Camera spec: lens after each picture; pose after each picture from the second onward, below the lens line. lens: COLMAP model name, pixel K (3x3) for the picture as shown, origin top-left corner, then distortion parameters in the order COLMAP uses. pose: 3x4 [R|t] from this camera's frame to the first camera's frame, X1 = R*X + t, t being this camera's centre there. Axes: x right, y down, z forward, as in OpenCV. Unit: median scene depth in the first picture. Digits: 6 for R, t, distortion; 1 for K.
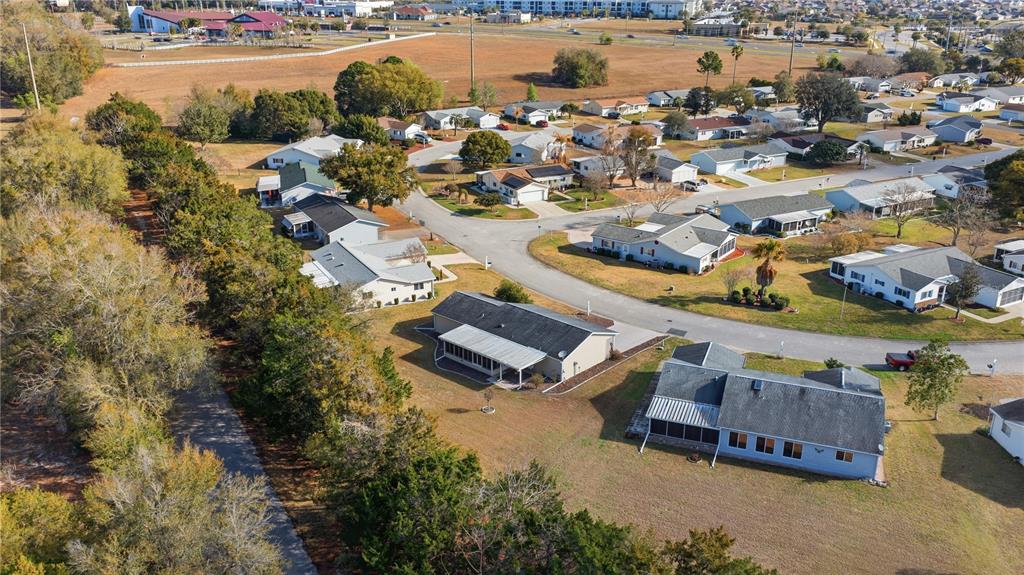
lens RADIAL K [[804.5, 0, 545.7], [0, 804.5, 287.2], [0, 0, 1]] dist [-0.000155, -0.000466]
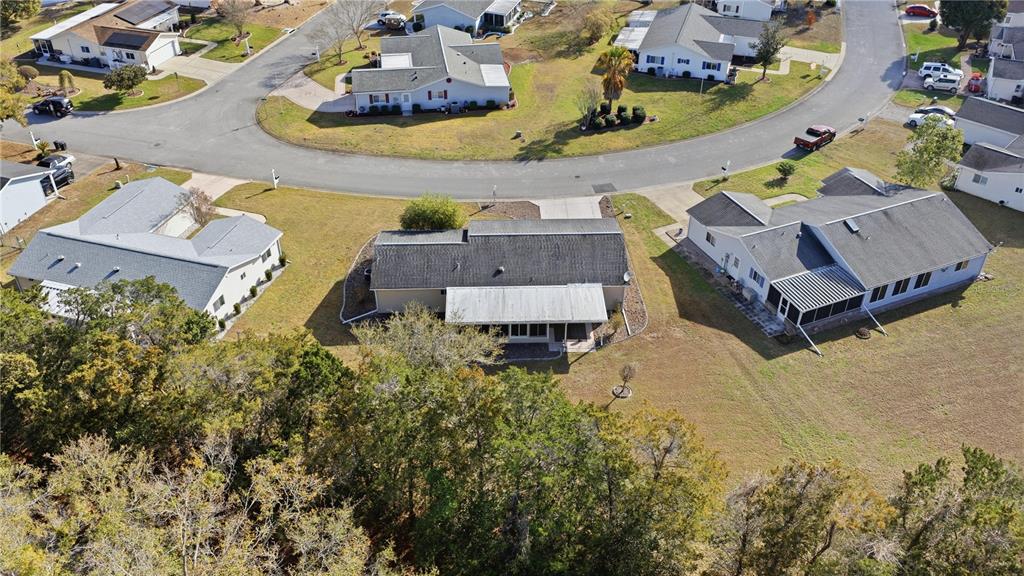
lens RADIAL K [[804.5, 0, 545.7], [0, 804.5, 287.7], [0, 0, 1]] dist [-0.000155, -0.000466]
pose [[0.734498, -0.409399, 0.541207, -0.307452], [0.239391, 0.902566, 0.357863, -0.134369], [-0.634984, -0.133290, 0.760939, 0.323987]]
